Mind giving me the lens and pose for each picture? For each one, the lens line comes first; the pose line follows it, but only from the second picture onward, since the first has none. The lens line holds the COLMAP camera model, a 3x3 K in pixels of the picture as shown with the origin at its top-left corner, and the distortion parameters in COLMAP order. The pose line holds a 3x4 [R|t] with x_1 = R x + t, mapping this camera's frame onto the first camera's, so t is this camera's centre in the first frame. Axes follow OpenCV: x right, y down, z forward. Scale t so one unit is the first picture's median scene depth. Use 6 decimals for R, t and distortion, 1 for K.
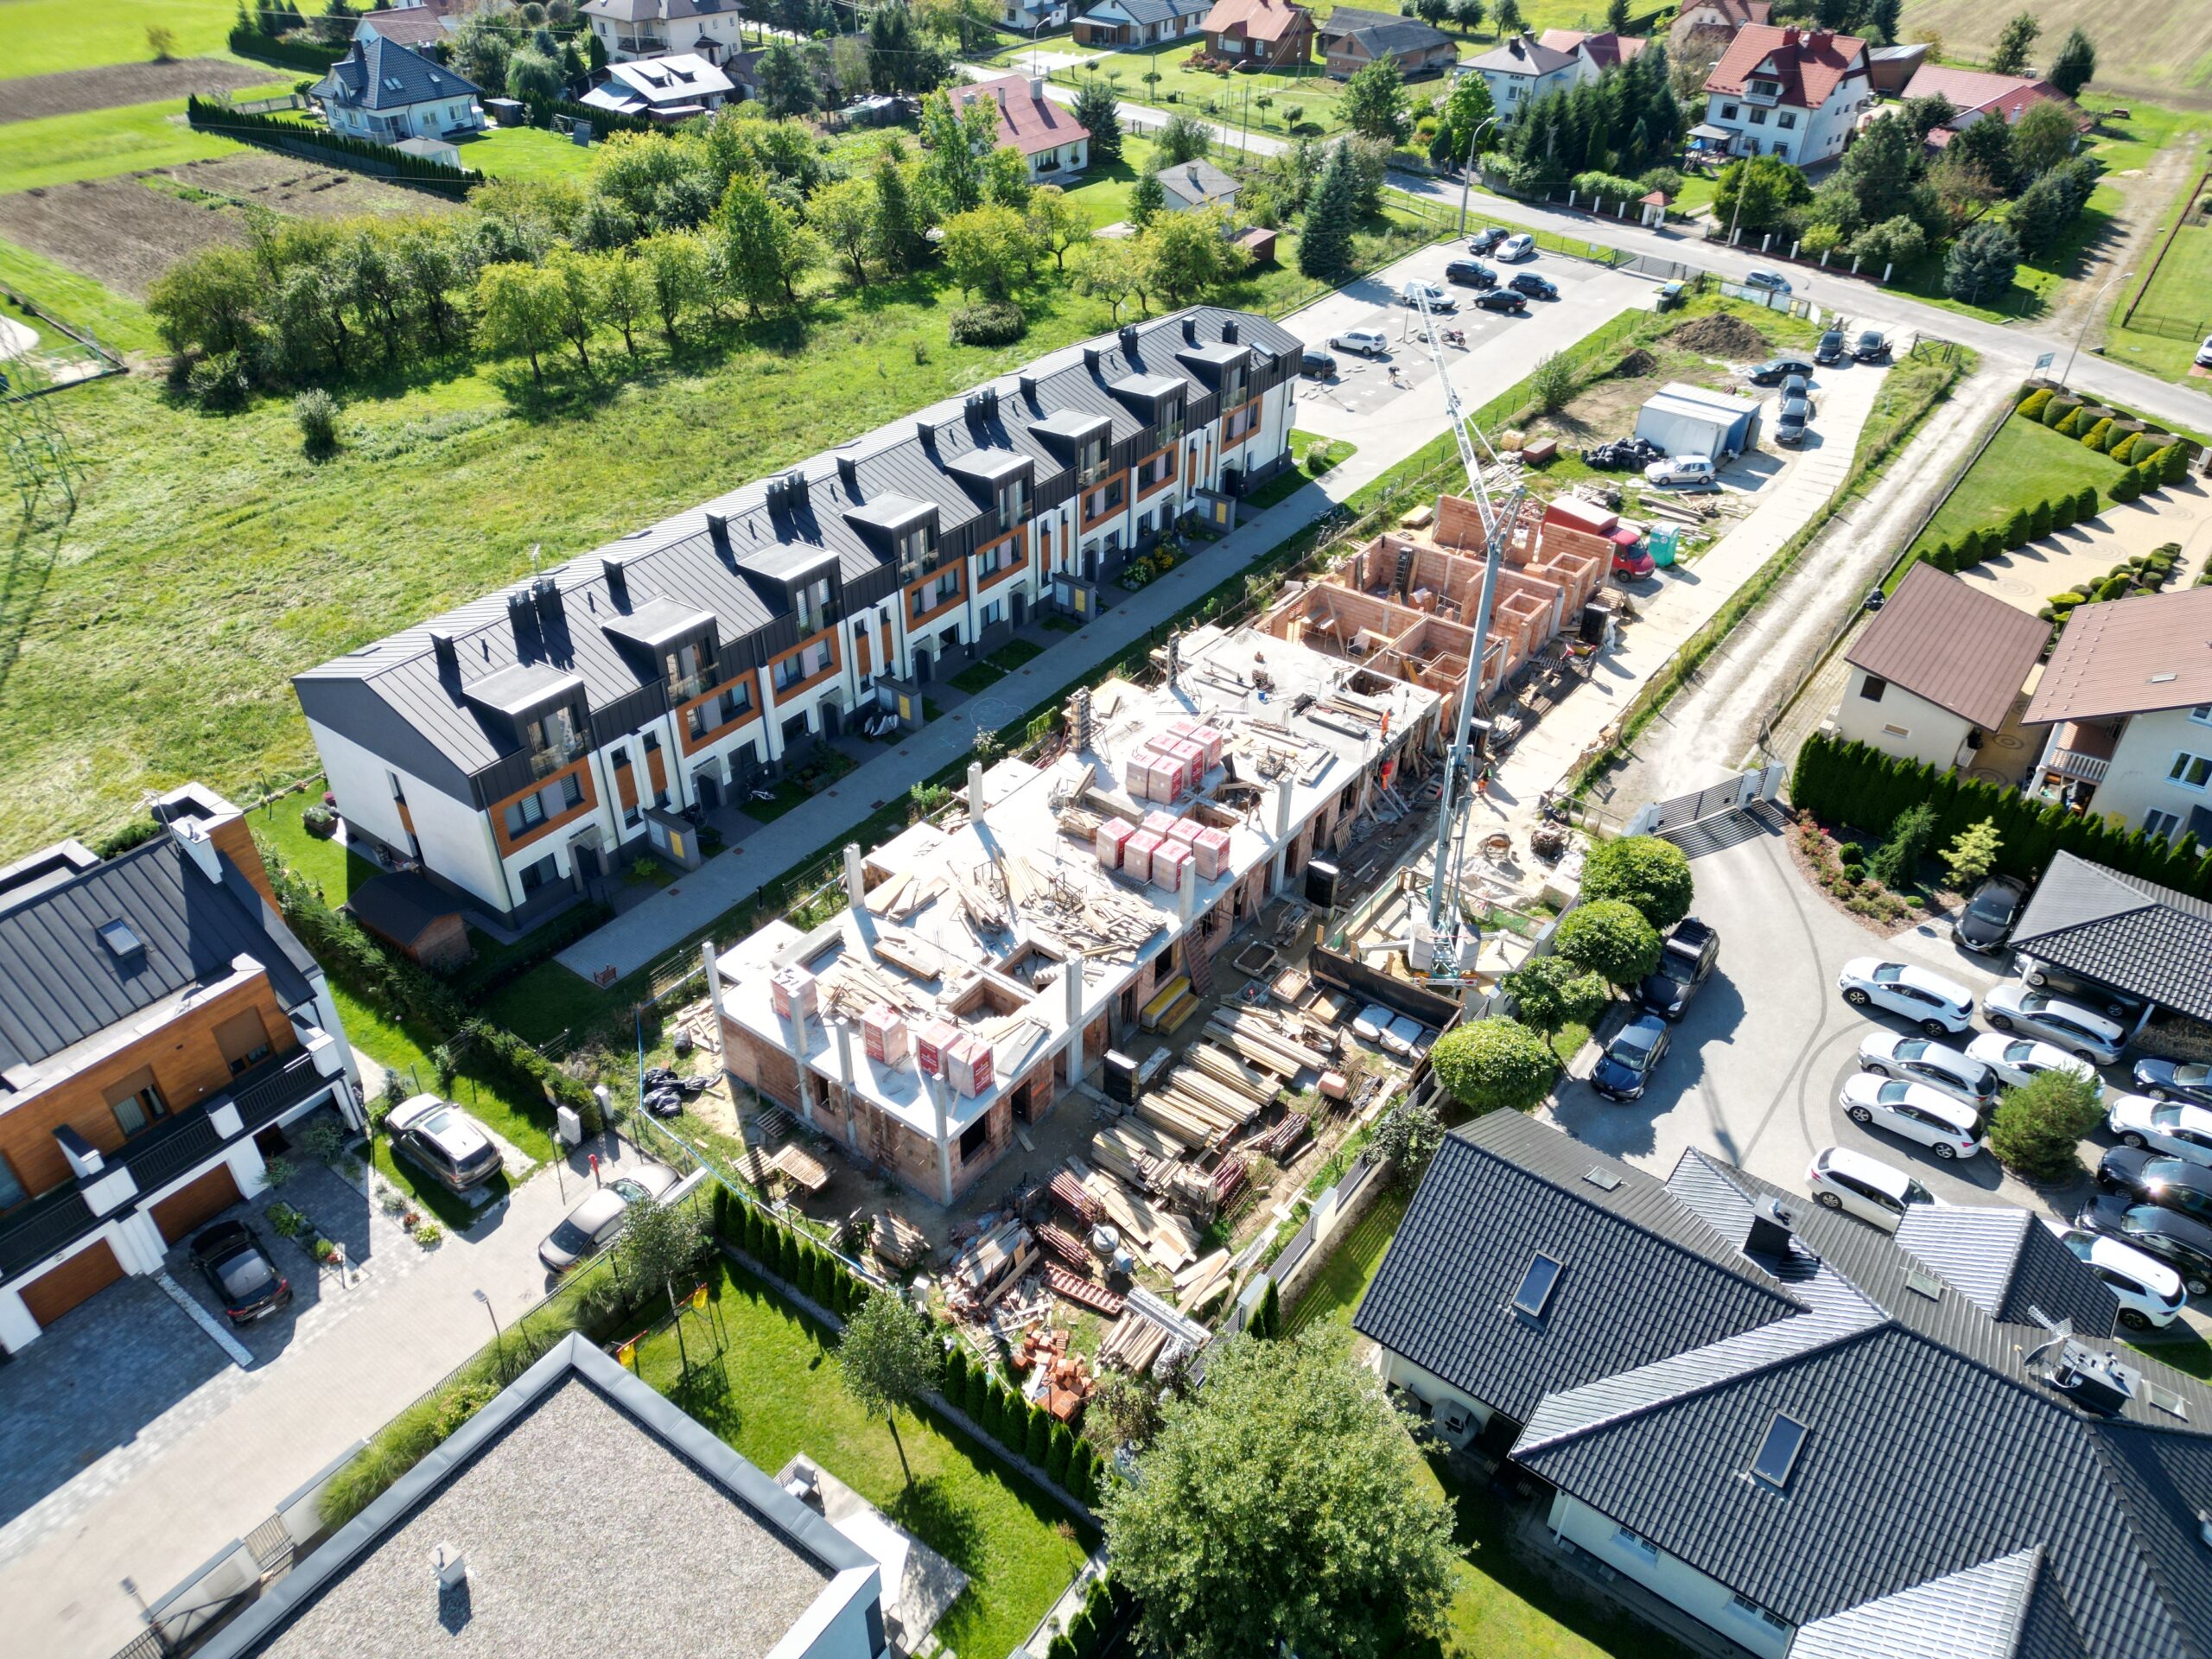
lens RADIAL K [[1555.2, 0, 1100.1], [0, 1555.2, 858.0], [0, 0, 1]] dist [0.094672, -0.093073]
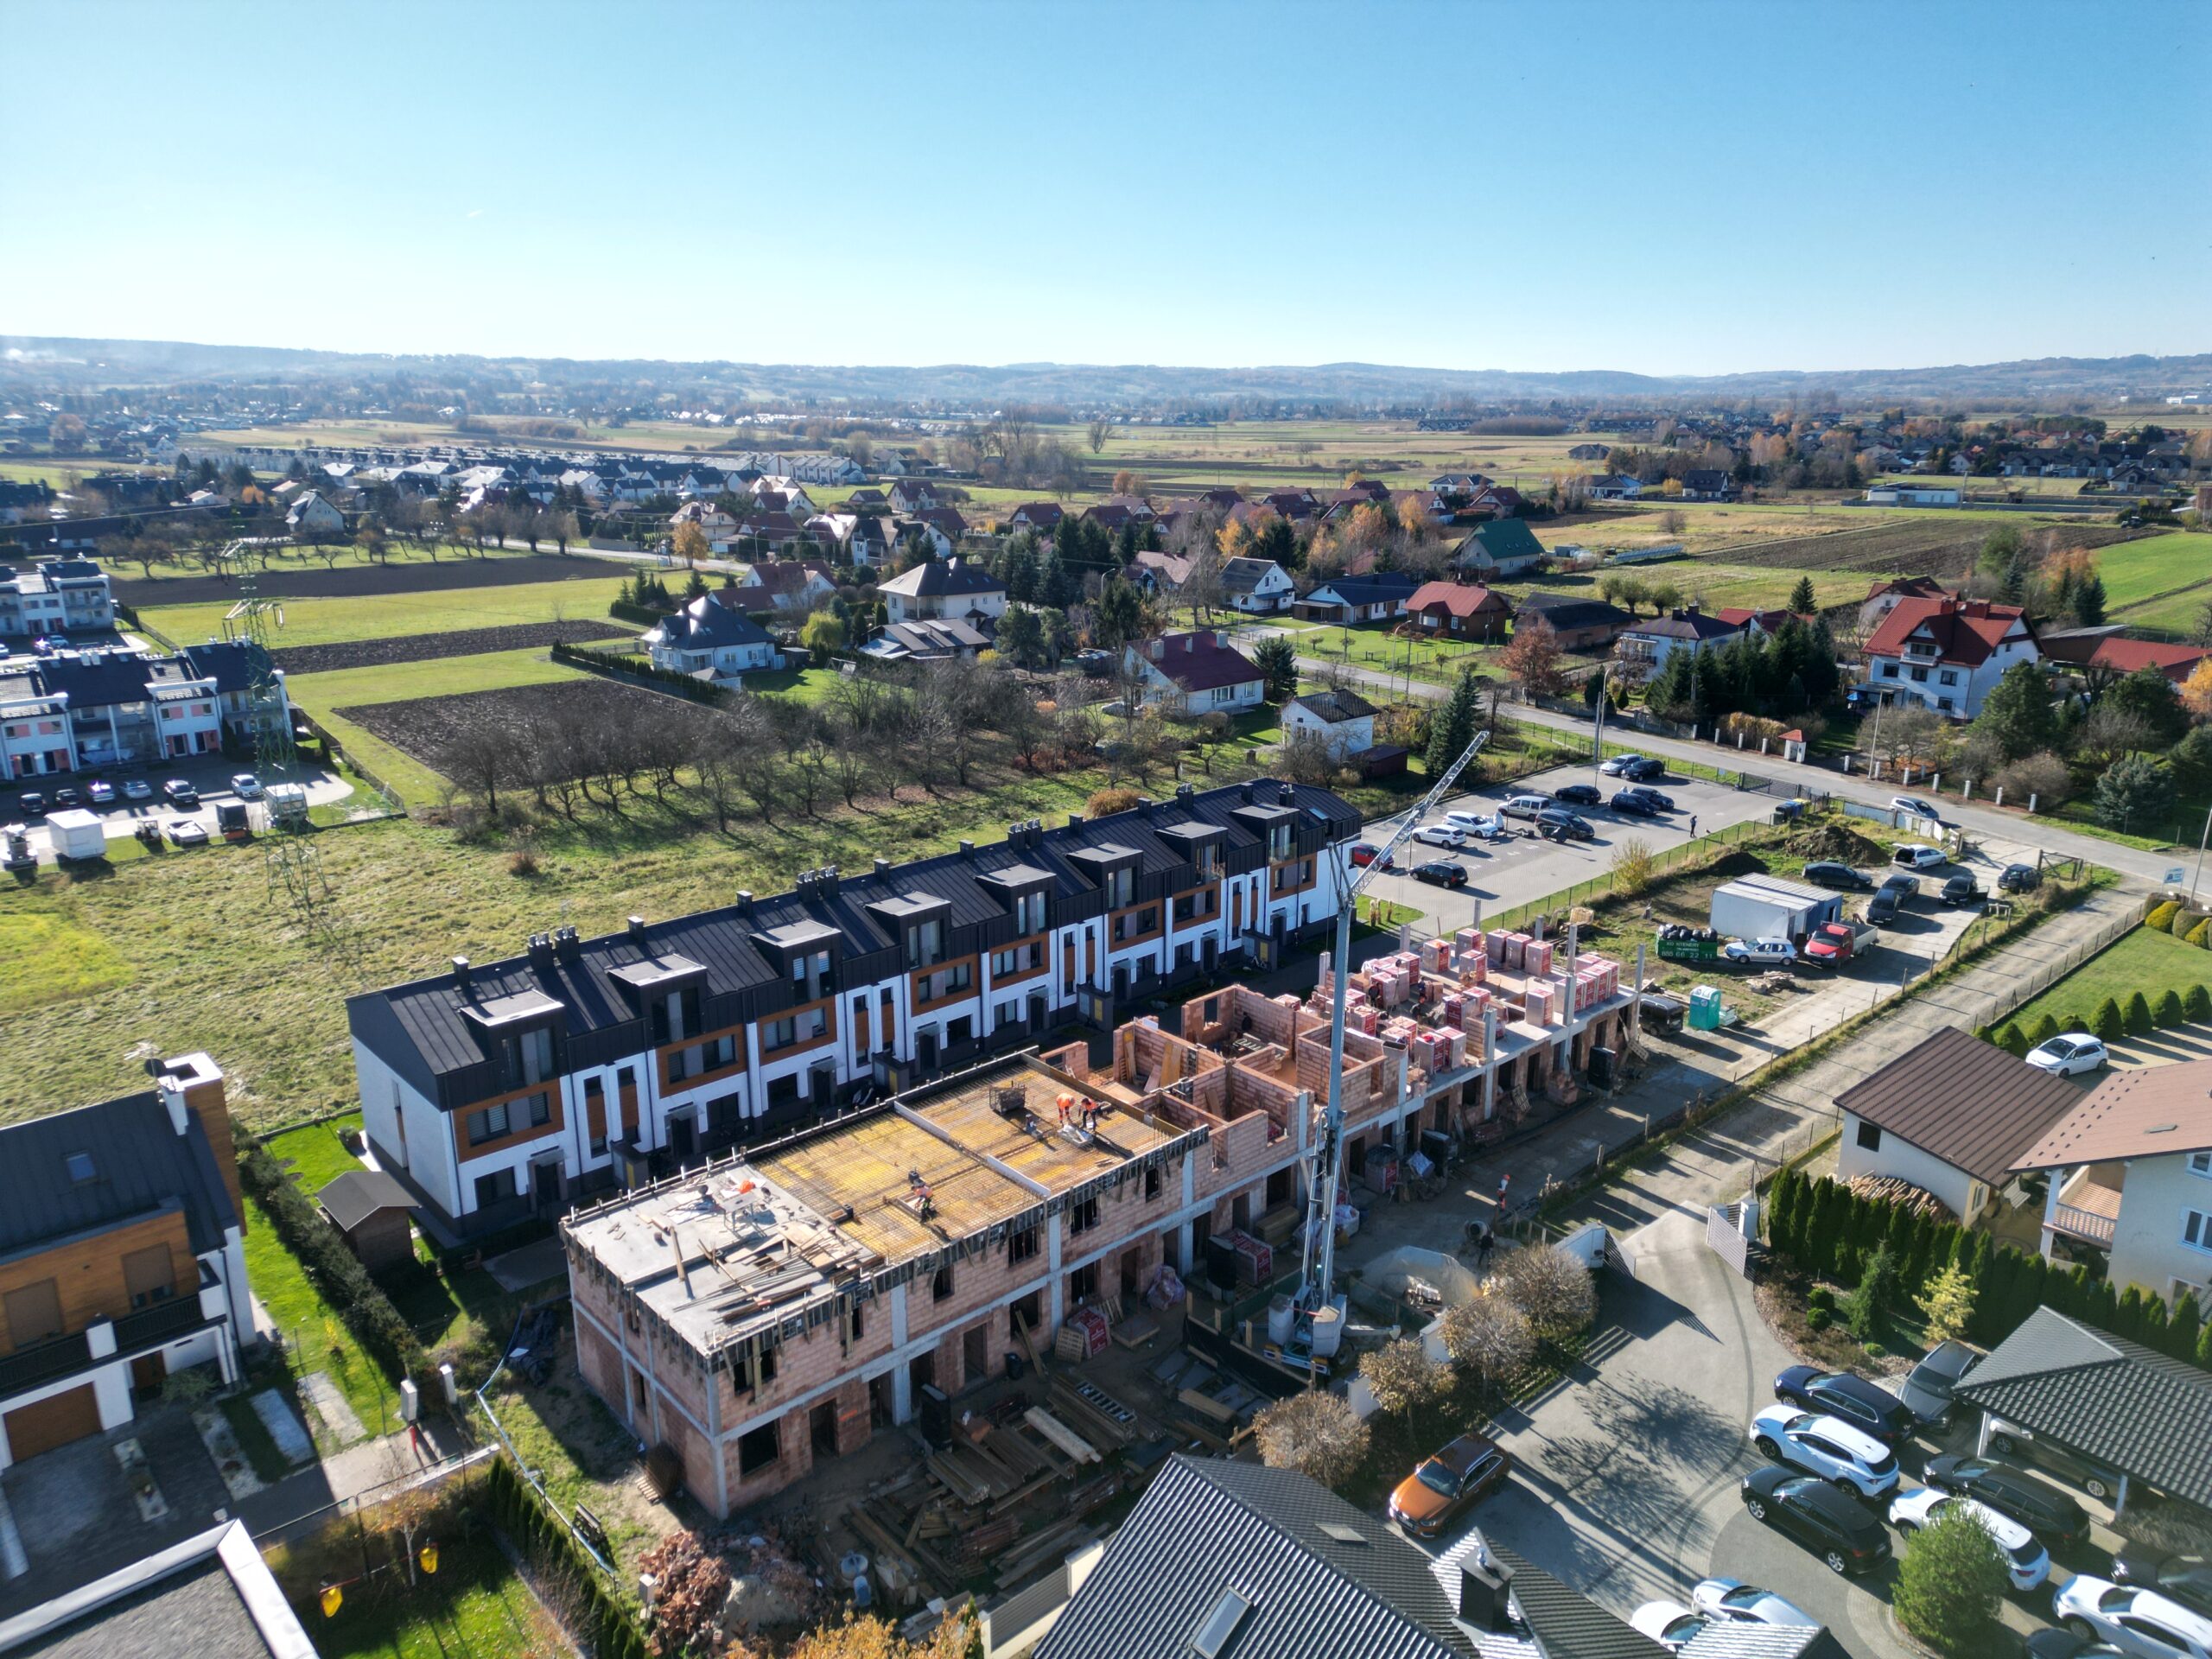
lens RADIAL K [[1555.2, 0, 1100.1], [0, 1555.2, 858.0], [0, 0, 1]] dist [0.094672, -0.093073]
pose [[0.979763, 0.043339, -0.195411, 0.192647], [-0.107565, 0.937326, -0.331435, 0.087631], [0.168800, 0.345747, 0.923020, -0.001555]]
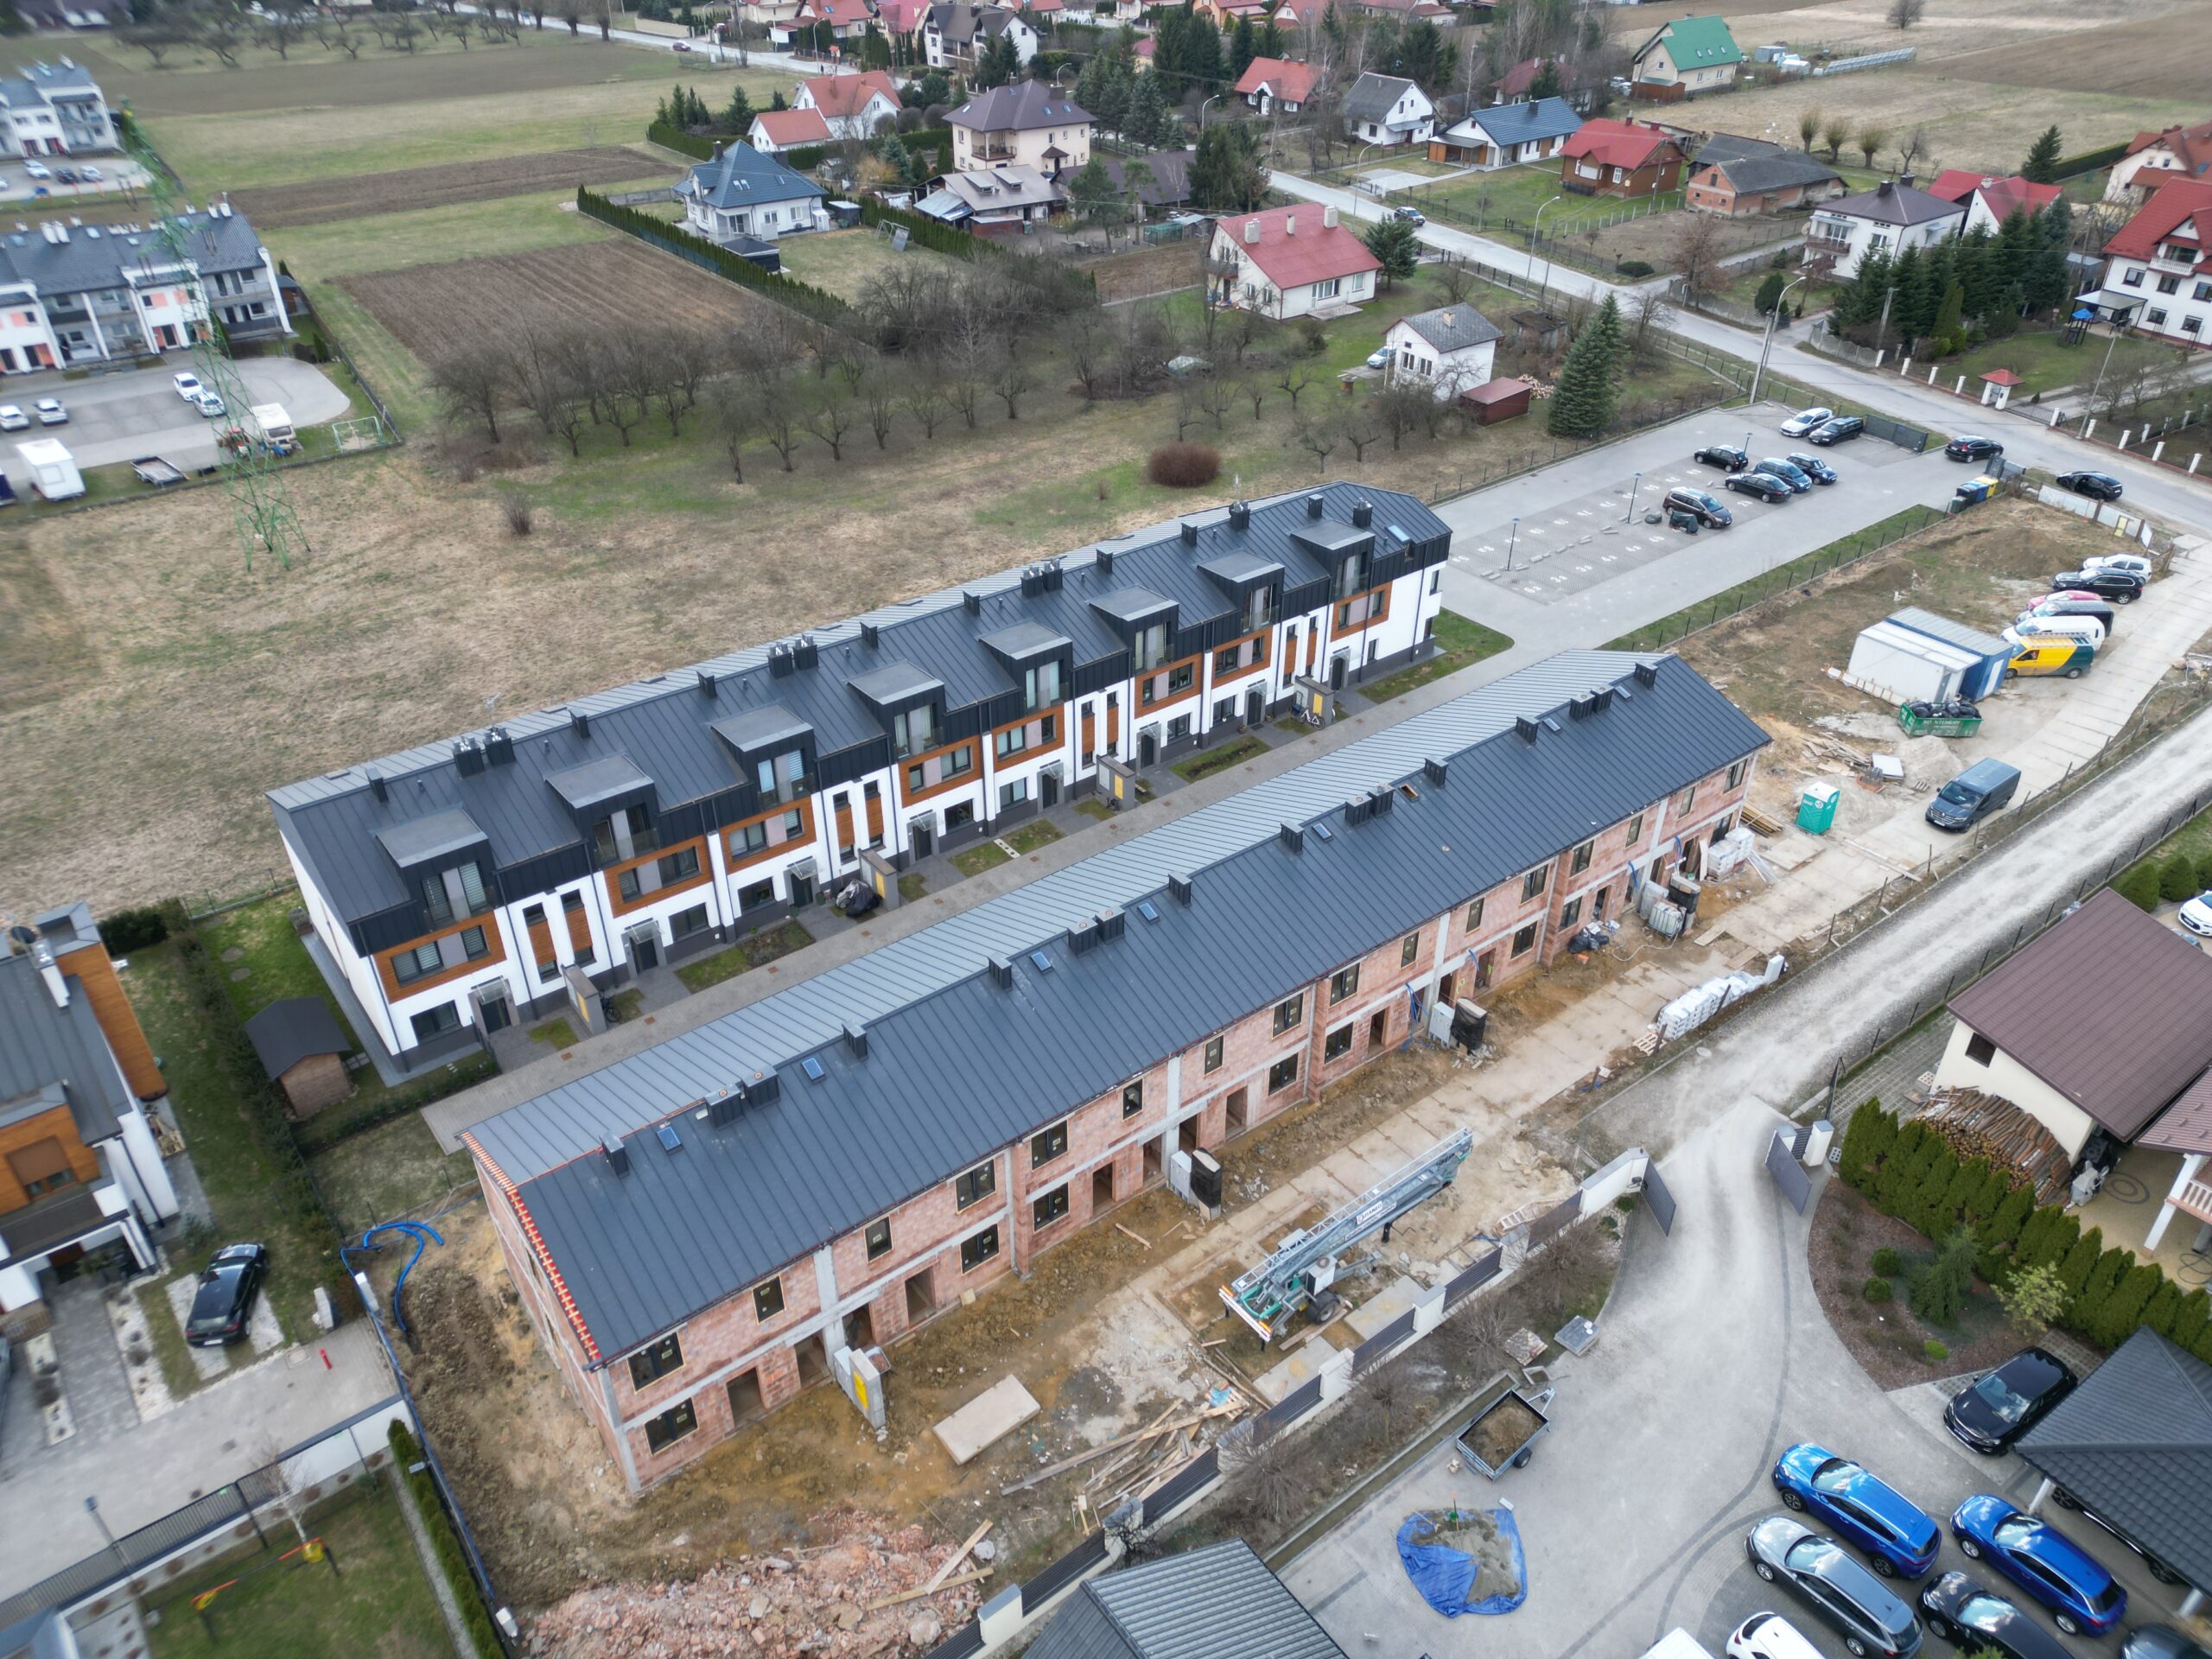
lens RADIAL K [[1555.2, 0, 1100.1], [0, 1555.2, 858.0], [0, 0, 1]] dist [0.094672, -0.093073]
pose [[0.961443, 0.143362, -0.234680, 0.206080], [-0.152976, 0.987958, -0.023189, -0.102467], [0.228529, 0.058196, 0.971796, 0.094236]]
